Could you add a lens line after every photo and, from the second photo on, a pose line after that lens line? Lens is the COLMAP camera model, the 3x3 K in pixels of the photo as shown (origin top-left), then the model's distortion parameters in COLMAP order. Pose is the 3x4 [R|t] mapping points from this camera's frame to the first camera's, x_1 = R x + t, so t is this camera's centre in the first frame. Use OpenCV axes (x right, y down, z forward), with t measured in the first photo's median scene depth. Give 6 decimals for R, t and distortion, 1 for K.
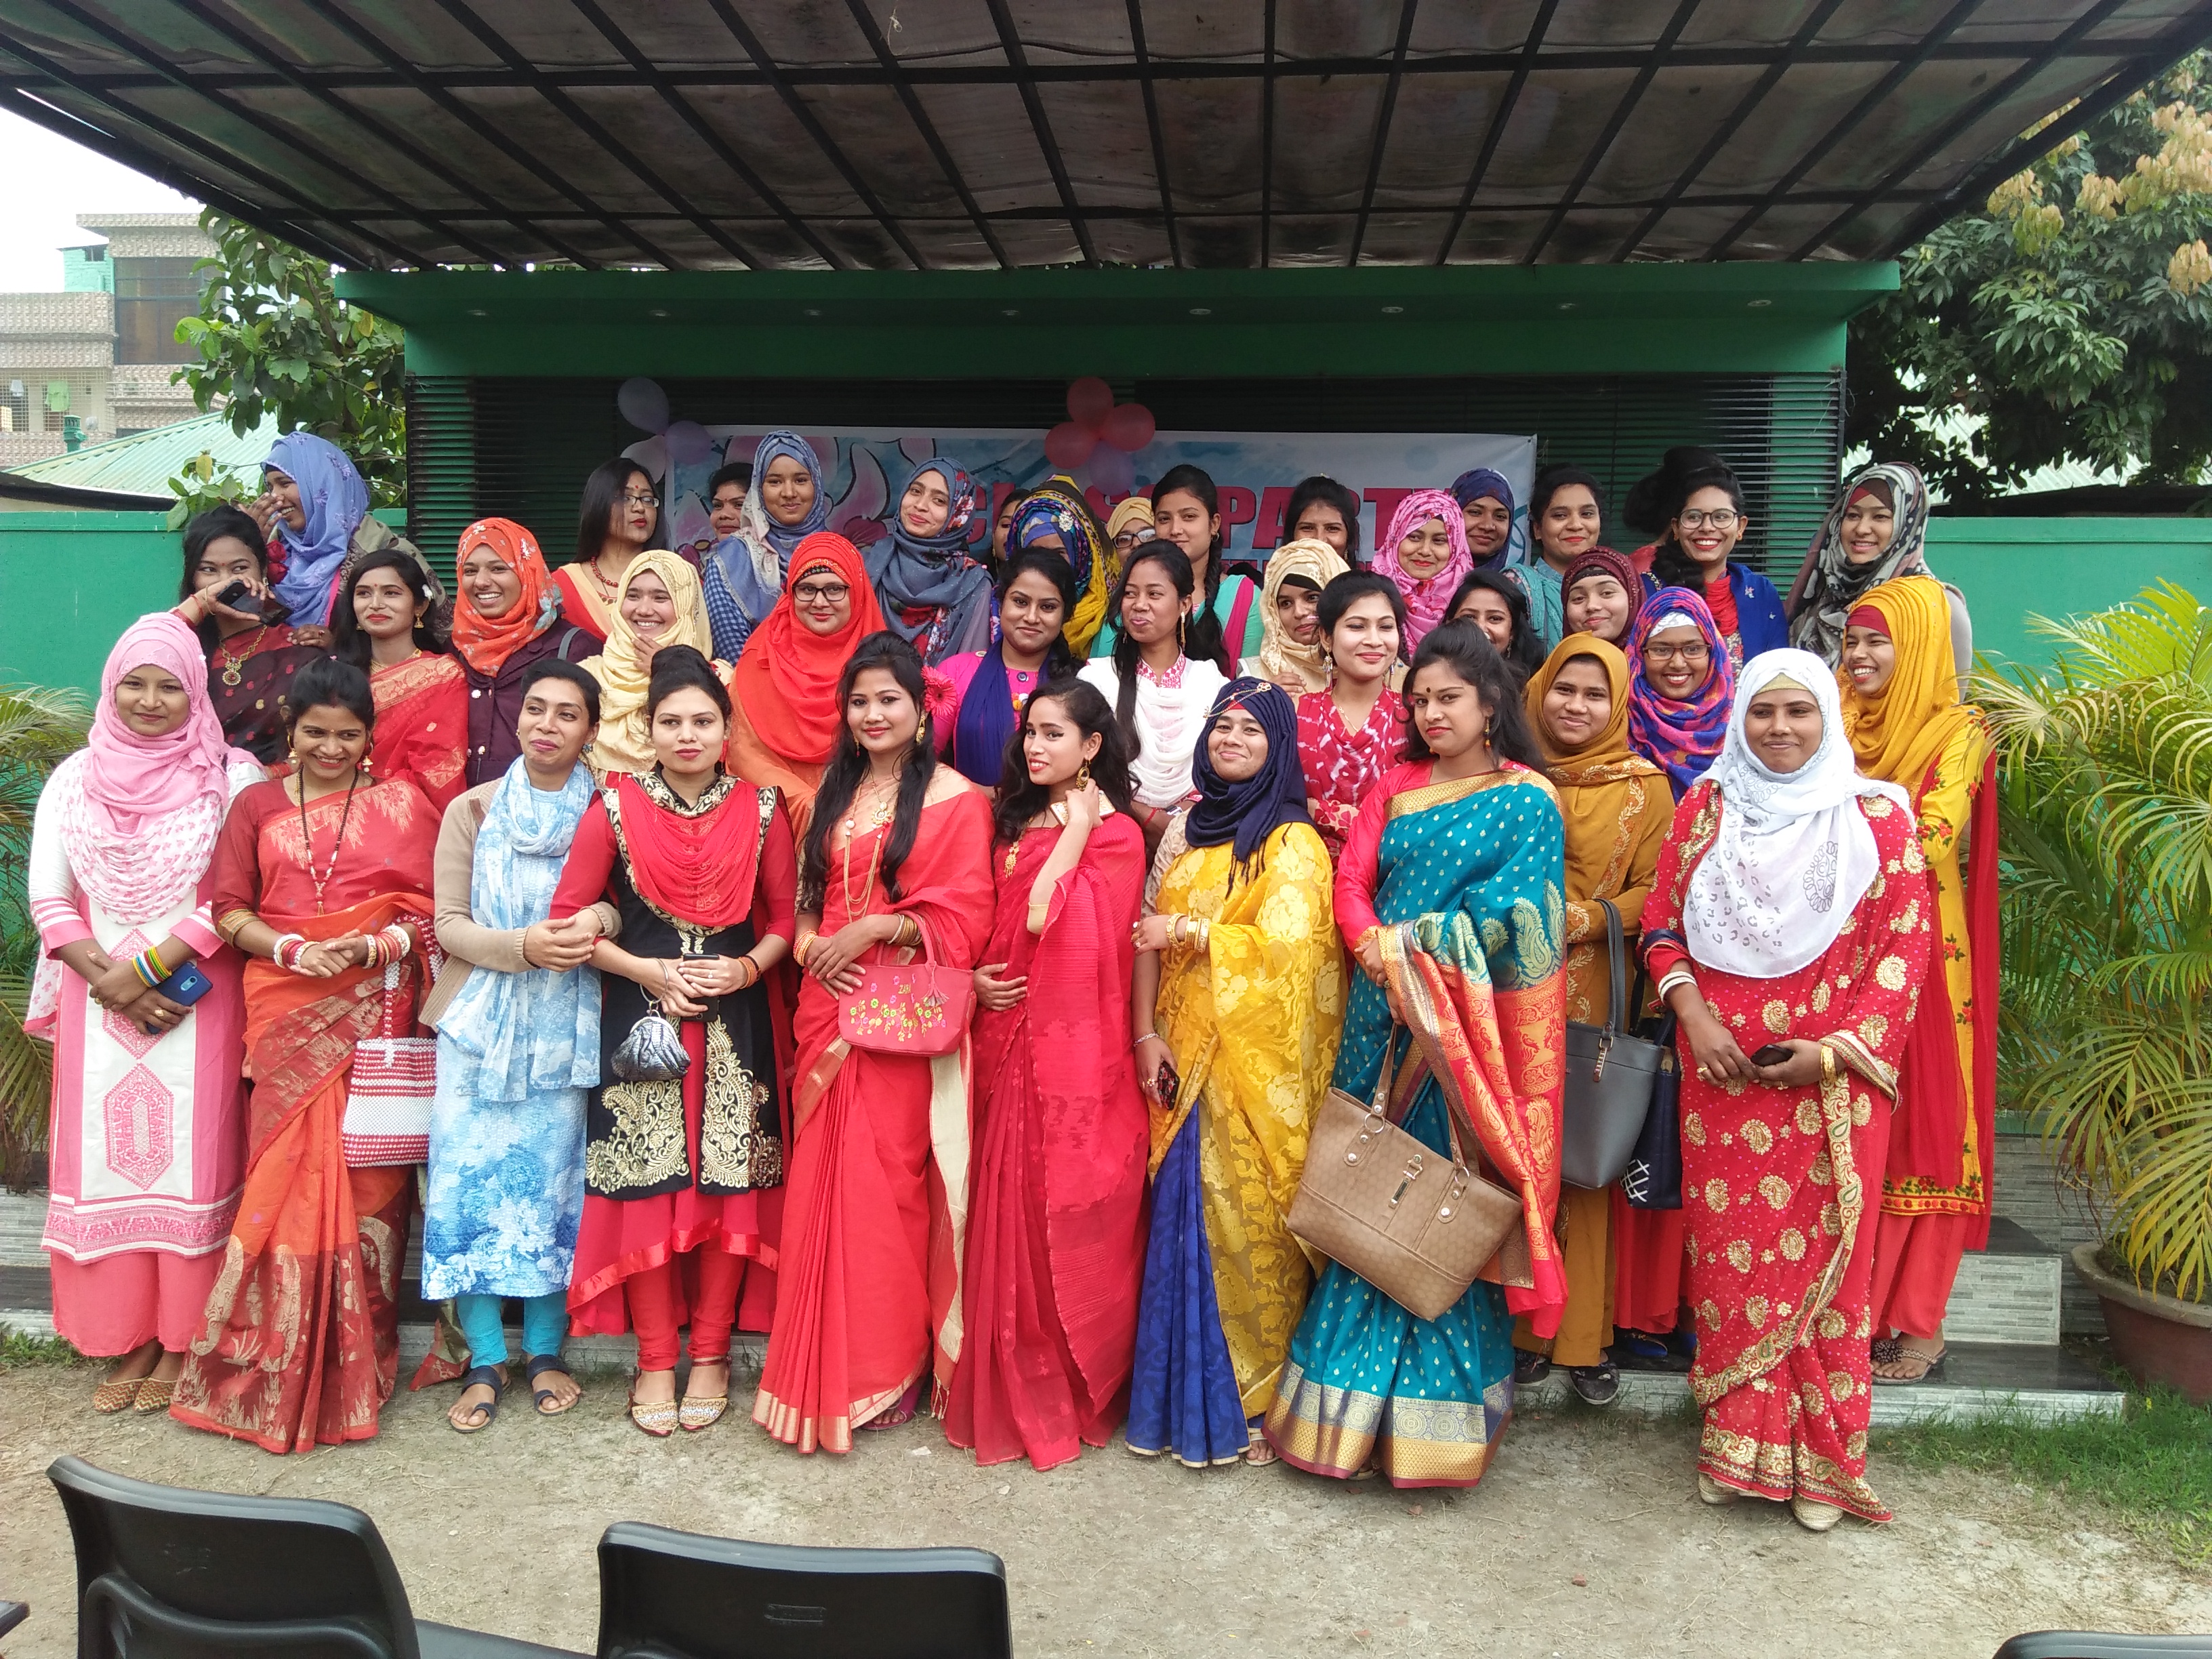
lens RADIAL K [[1831.1, 0, 1107.4], [0, 1831.1, 870.9], [0, 0, 1]] dist [0.091521, -0.092930]
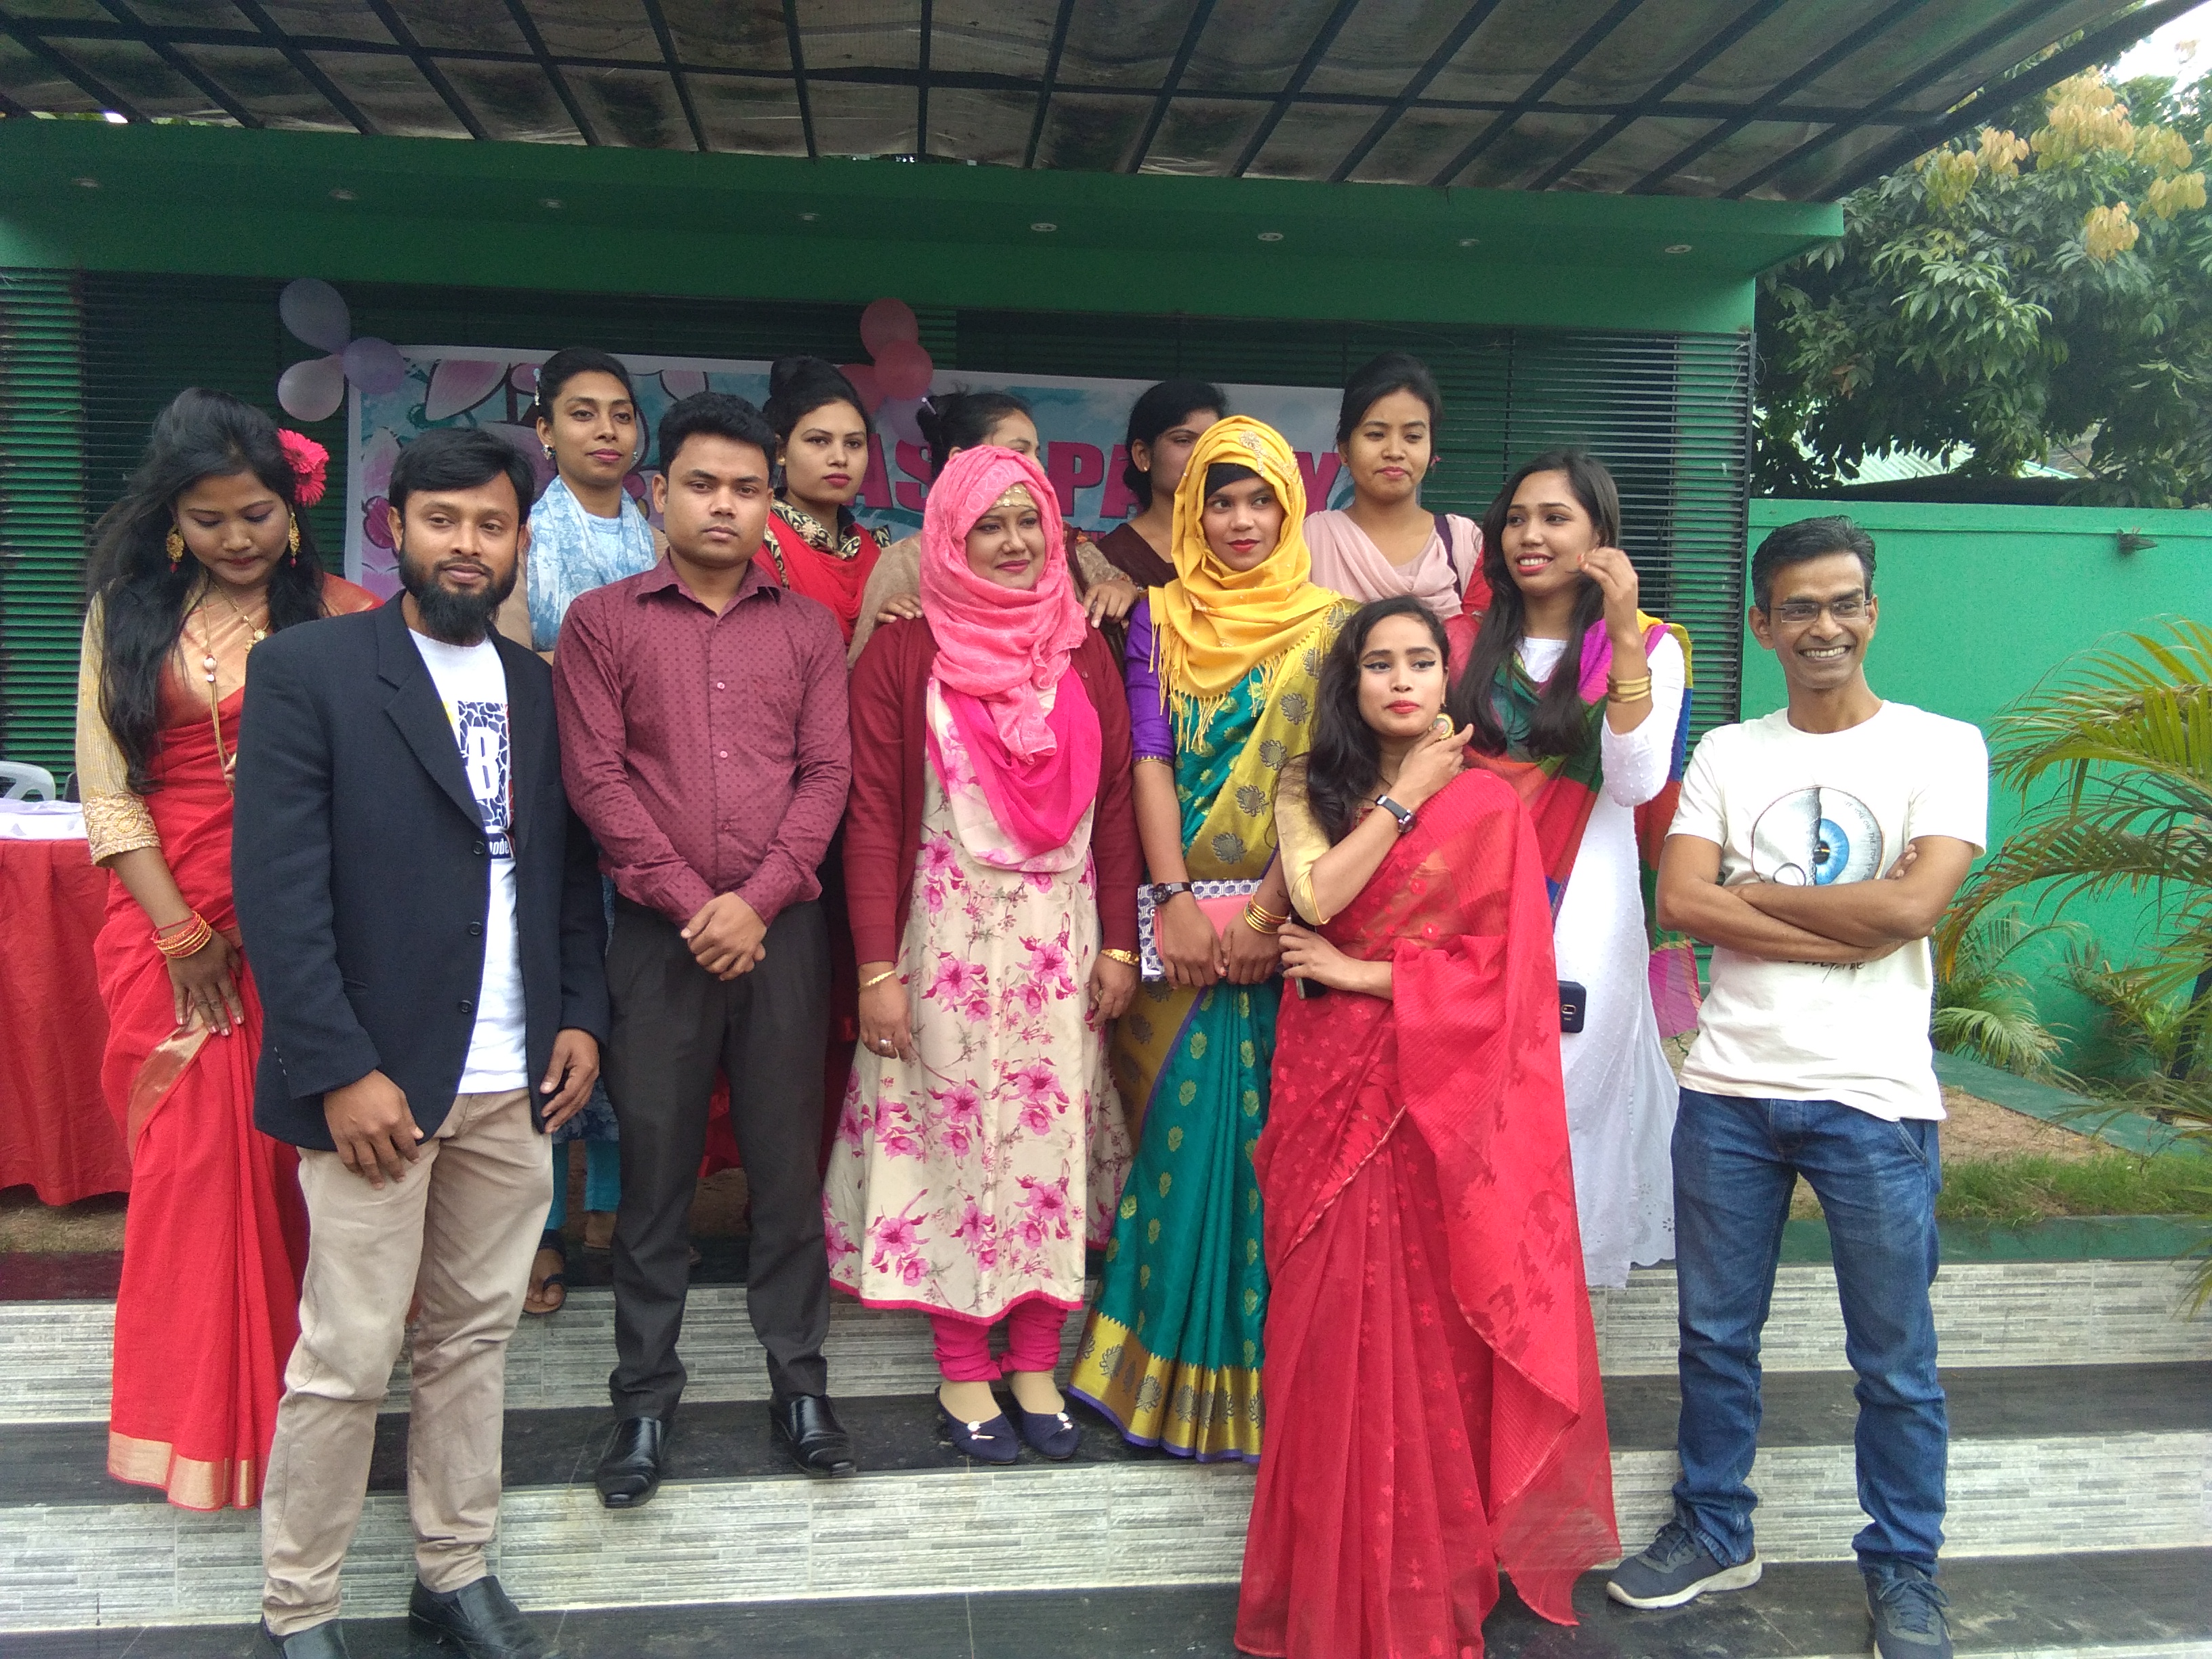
lens RADIAL K [[1834.3, 0, 1097.3], [0, 1834.3, 889.6], [0, 0, 1]] dist [0.079419, -0.073718]
pose [[0.982189, -0.017984, 0.187032, -0.085166], [0.015941, 0.999796, 0.012419, -0.017789], [-0.187217, -0.009217, 0.982275, 0.181159]]
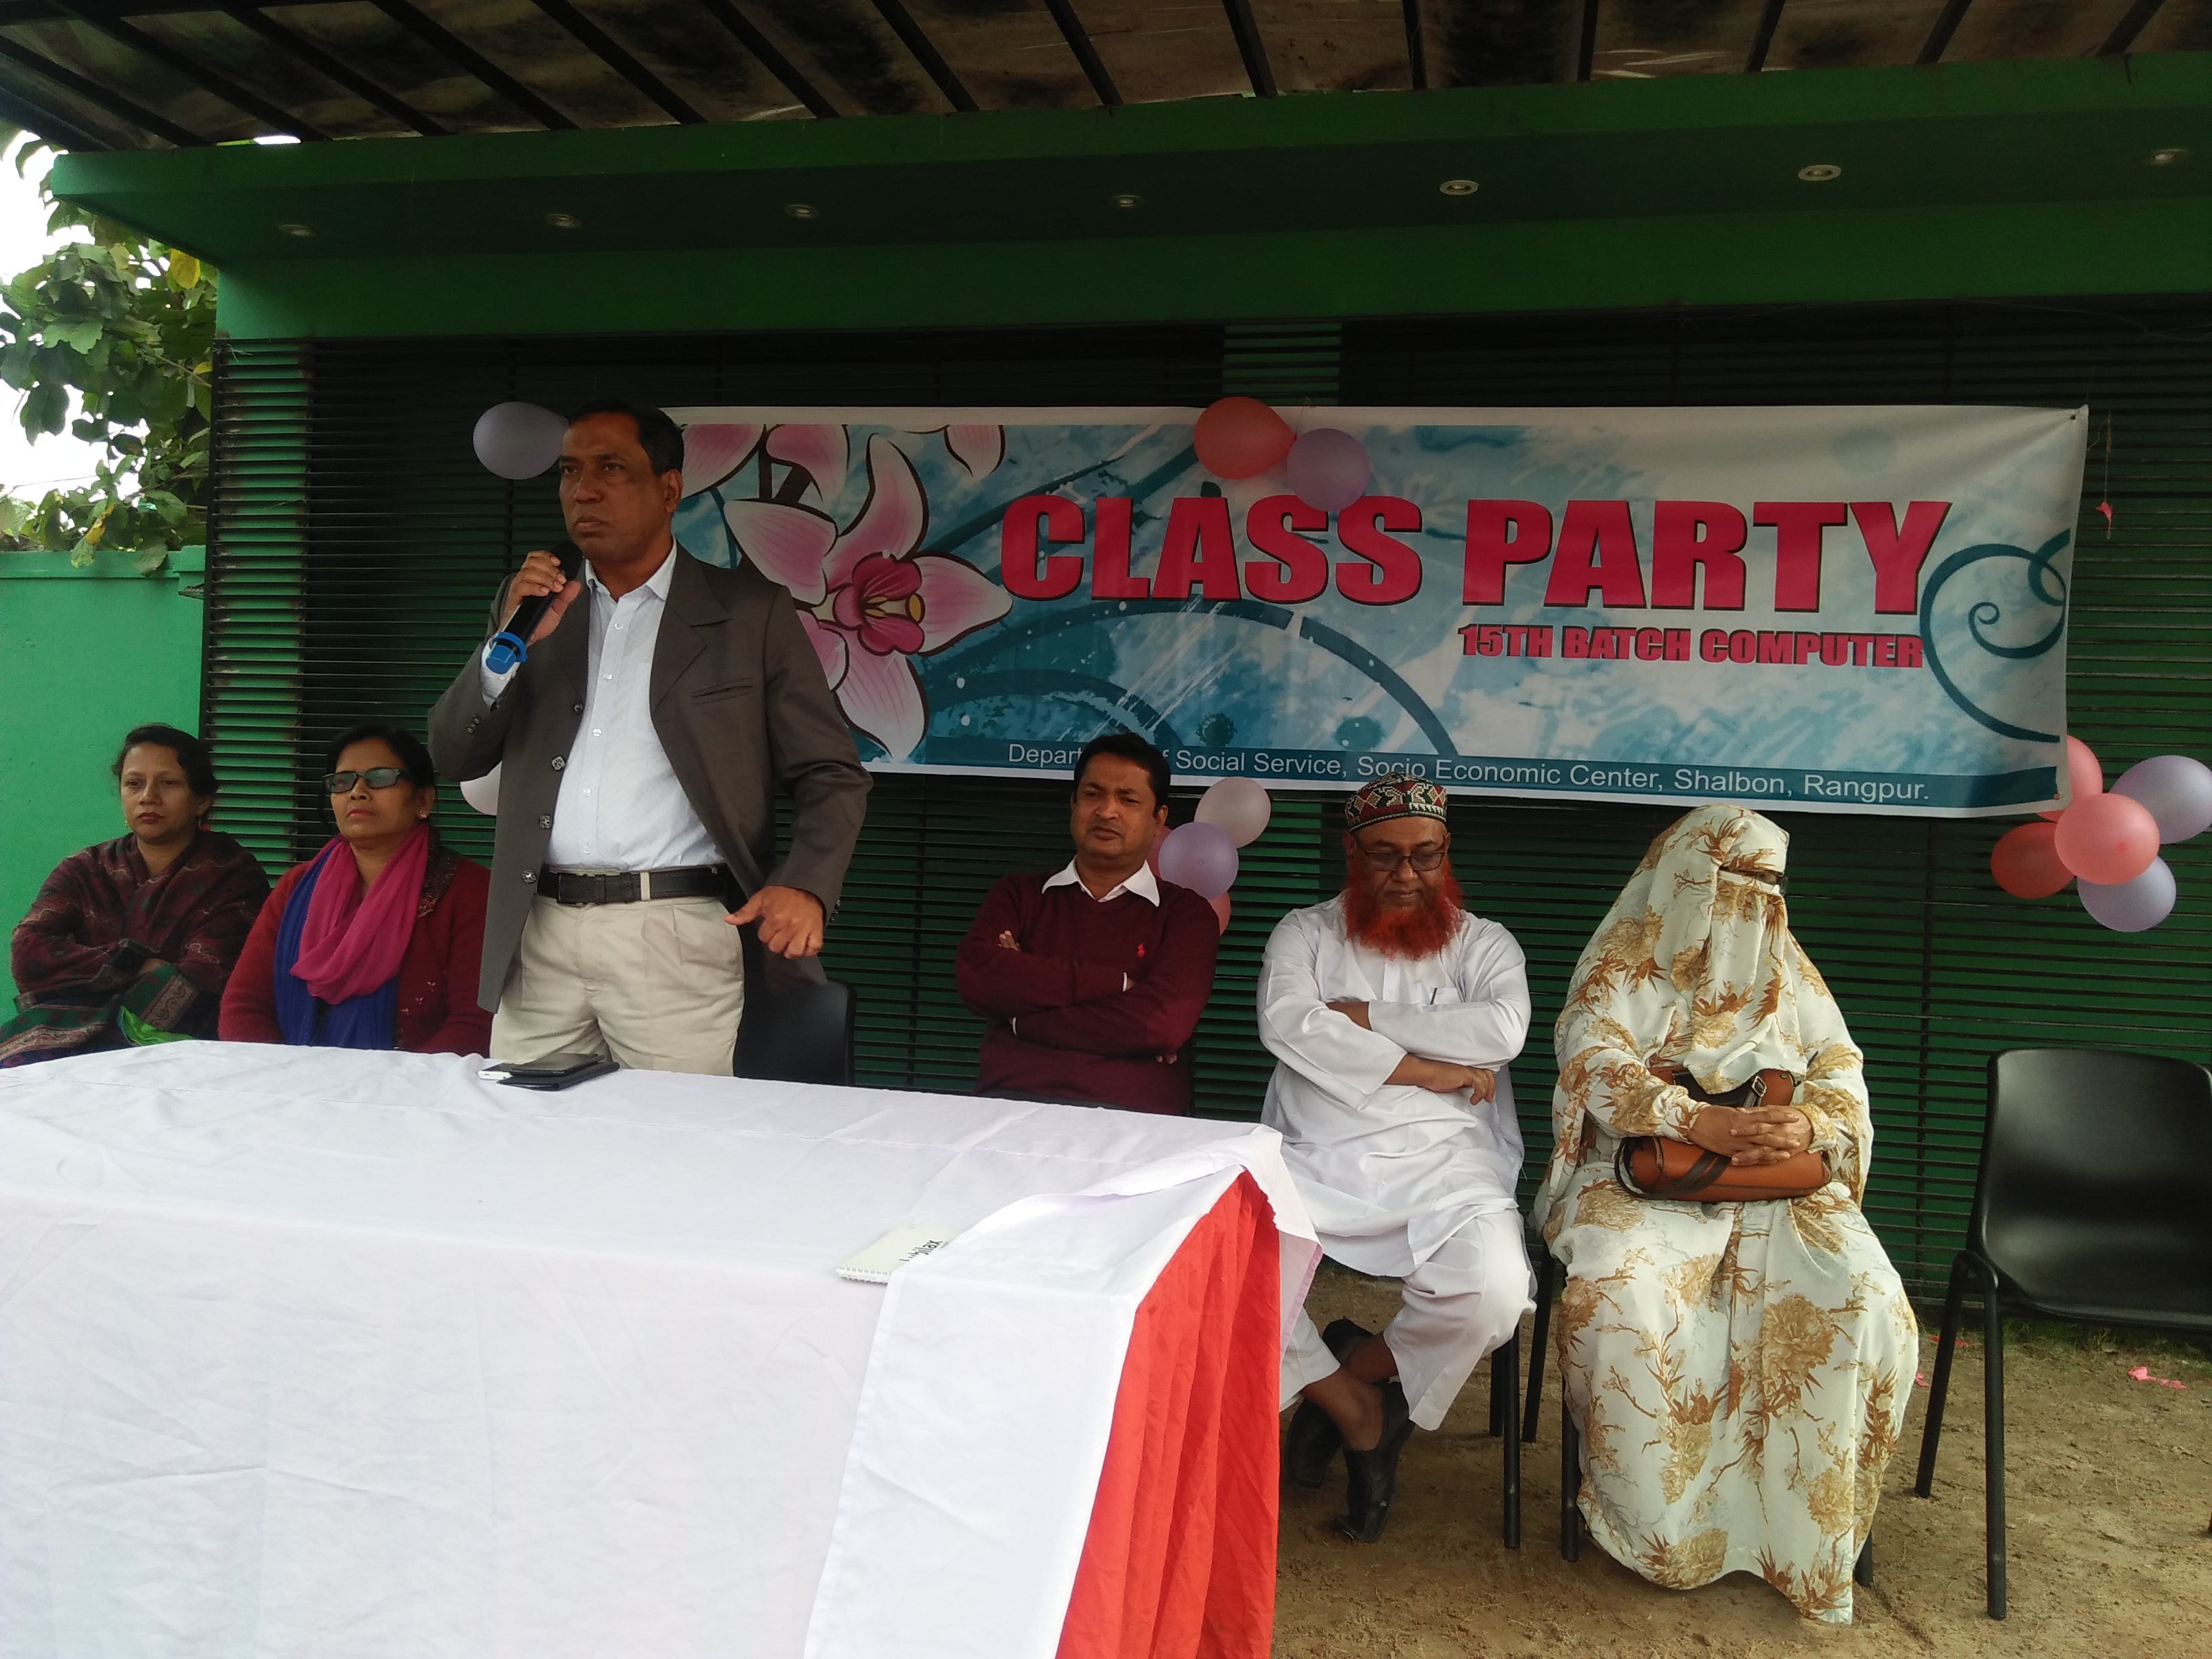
lens RADIAL K [[1831.1, 0, 1107.4], [0, 1831.1, 870.9], [0, 0, 1]] dist [0.091521, -0.092930]
pose [[0.988727, 0.030087, -0.146678, 0.033104], [-0.040519, 0.996817, -0.068656, -0.051635], [0.144146, 0.073825, 0.986799, 0.436413]]
